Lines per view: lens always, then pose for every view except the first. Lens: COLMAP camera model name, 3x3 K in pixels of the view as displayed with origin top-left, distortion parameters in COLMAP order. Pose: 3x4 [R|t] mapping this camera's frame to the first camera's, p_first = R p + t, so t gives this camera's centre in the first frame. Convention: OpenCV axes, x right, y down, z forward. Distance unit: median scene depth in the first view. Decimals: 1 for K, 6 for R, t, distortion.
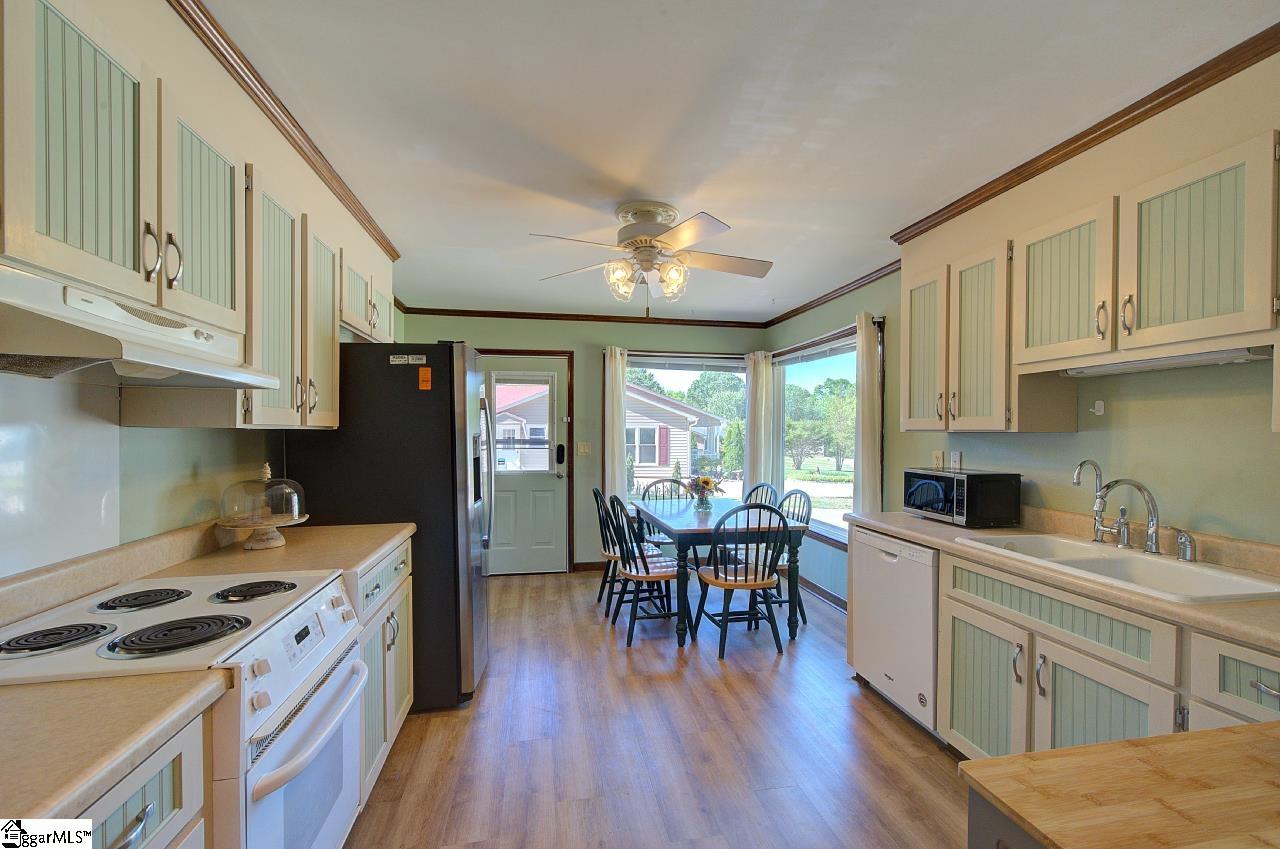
lens RADIAL K [[541.7, 0, 643.3], [0, 541.7, 433.2], [0, 0, 1]] dist [-0.002006, -0.000510]
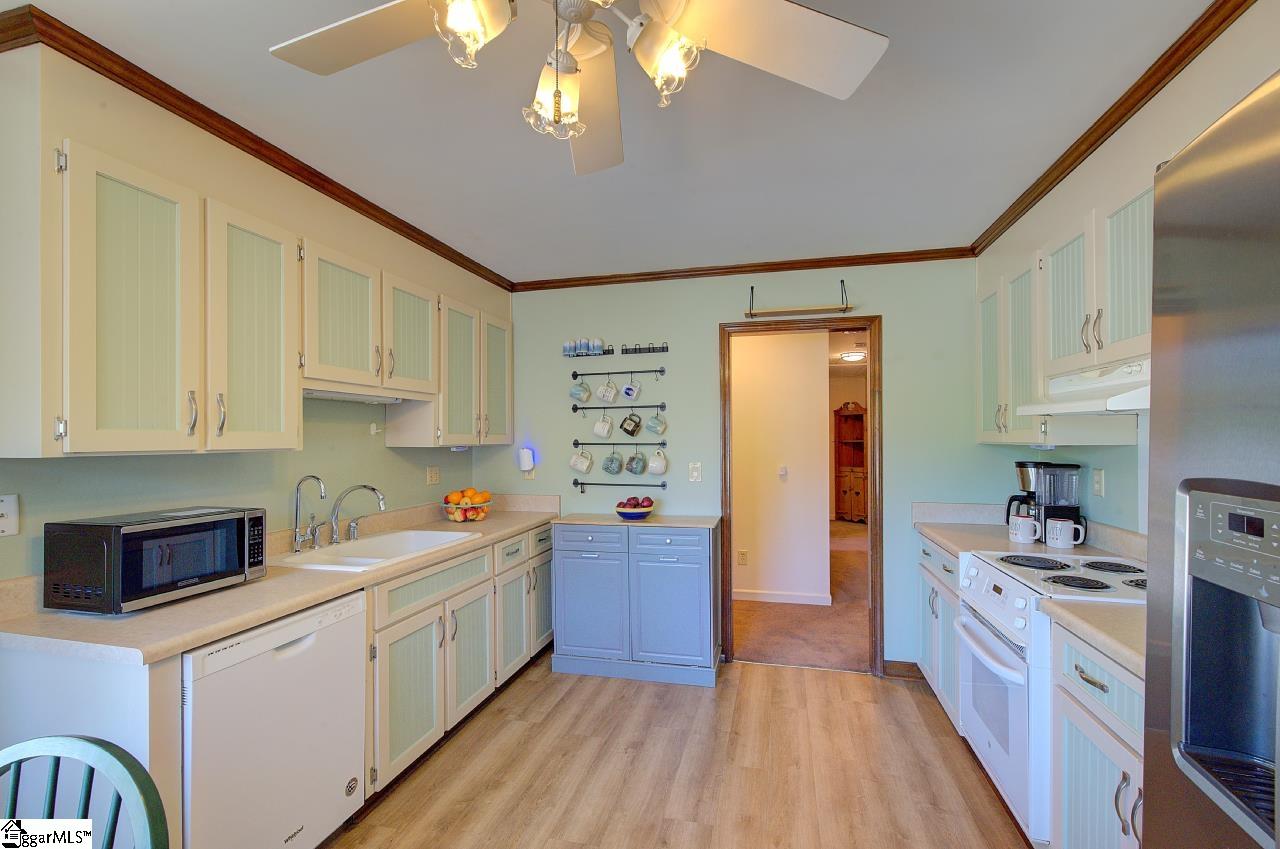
lens RADIAL K [[541.7, 0, 645.2], [0, 541.7, 440.0], [0, 0, 1]] dist [-0.002006, -0.000510]
pose [[-0.910868, -0.000957, 0.412697, -0.128871], [0.001591, 0.999982, 0.005831, -0.014197], [-0.412695, 0.005968, -0.910850, 0.955769]]
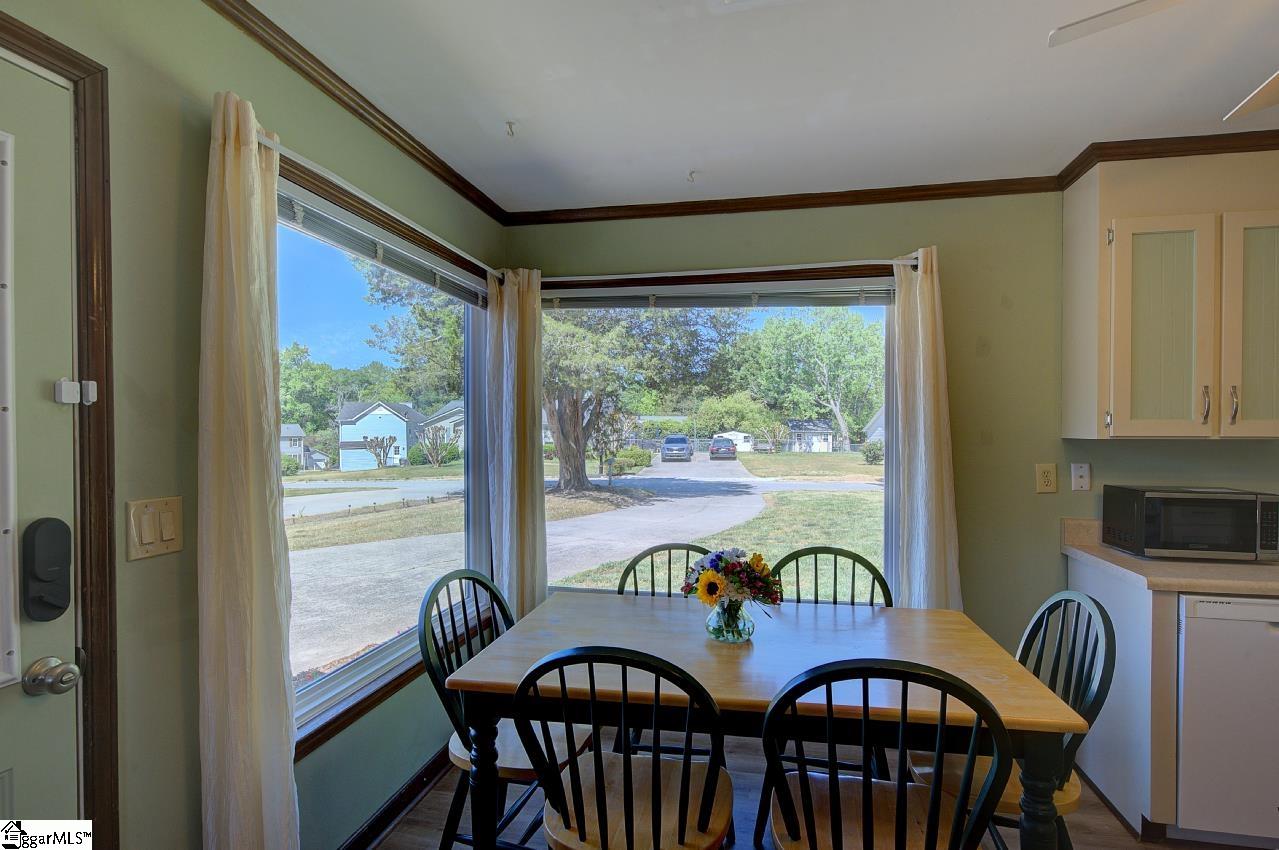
lens RADIAL K [[649.9, 0, 635.8], [0, 649.9, 427.1], [0, 0, 1]] dist [-0.002655, -0.000435]
pose [[0.374919, -0.004316, 0.927048, -0.391905], [0.002897, 0.999990, 0.003484, -0.016713], [-0.927053, 0.001379, 0.374927, 0.979821]]
